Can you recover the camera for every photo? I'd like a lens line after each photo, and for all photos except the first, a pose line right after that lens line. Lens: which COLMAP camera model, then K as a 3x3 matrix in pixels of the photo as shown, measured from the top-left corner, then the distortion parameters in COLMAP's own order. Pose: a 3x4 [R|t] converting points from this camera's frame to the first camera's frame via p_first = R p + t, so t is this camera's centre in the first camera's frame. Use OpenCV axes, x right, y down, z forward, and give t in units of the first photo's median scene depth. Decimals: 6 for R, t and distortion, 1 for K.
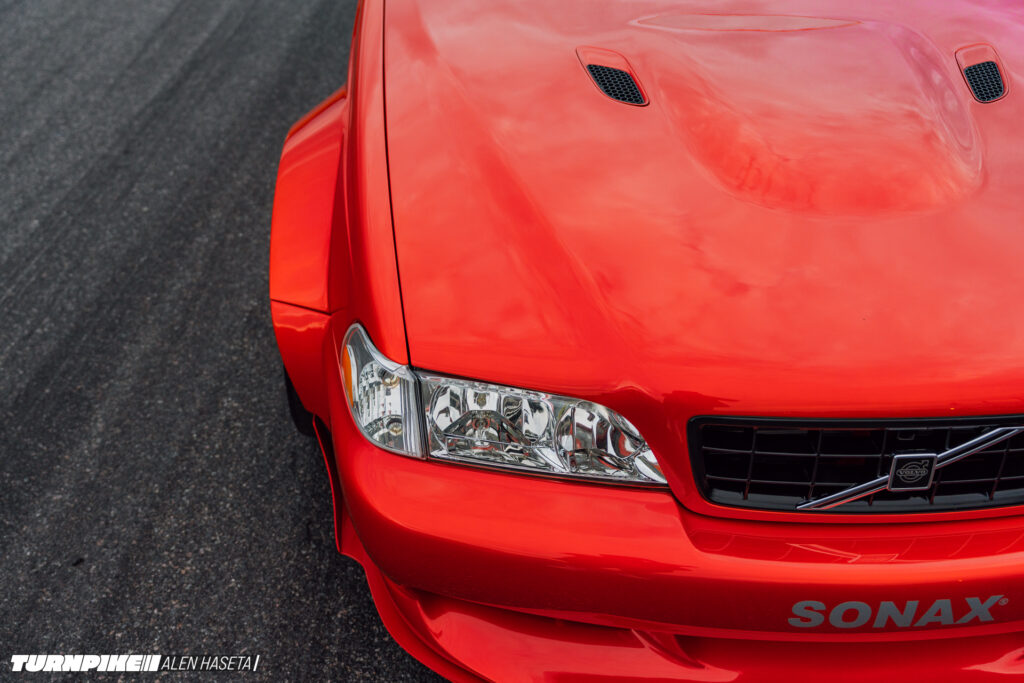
lens RADIAL K [[1031.3, 0, 512.0], [0, 1031.3, 341.5], [0, 0, 1]] dist [0.016179, -0.003193]
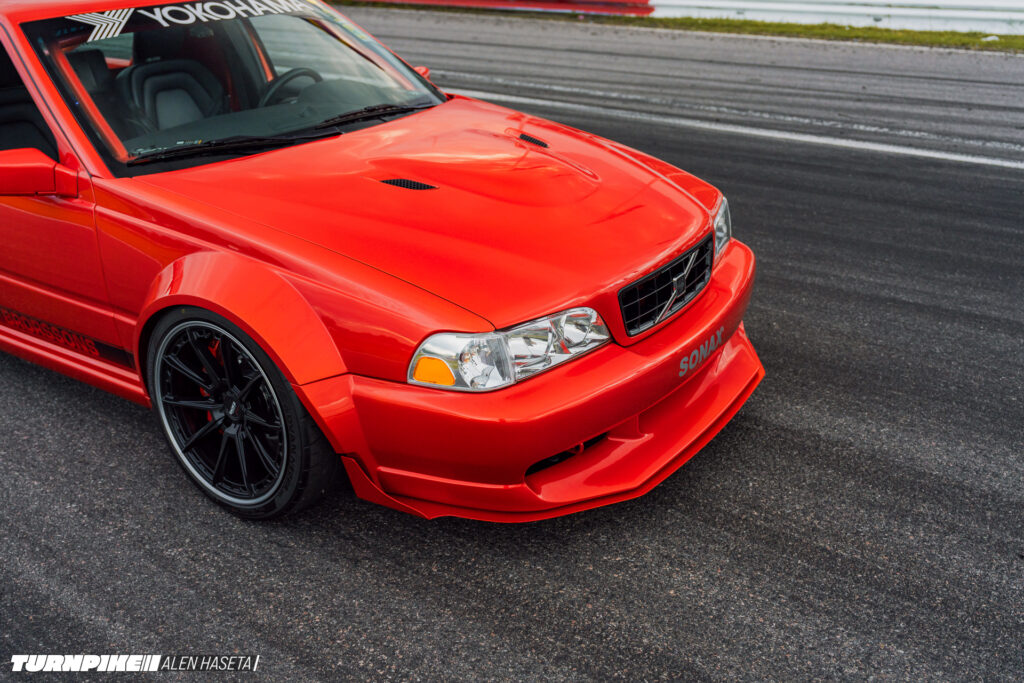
lens RADIAL K [[1031.3, 0, 512.0], [0, 1031.3, 341.5], [0, 0, 1]] dist [0.016179, -0.003193]
pose [[0.585460, -0.337415, 0.737149, -1.148209], [0.478157, 0.877996, 0.022122, 0.012503], [-0.654678, 0.339521, 0.675368, -0.134411]]
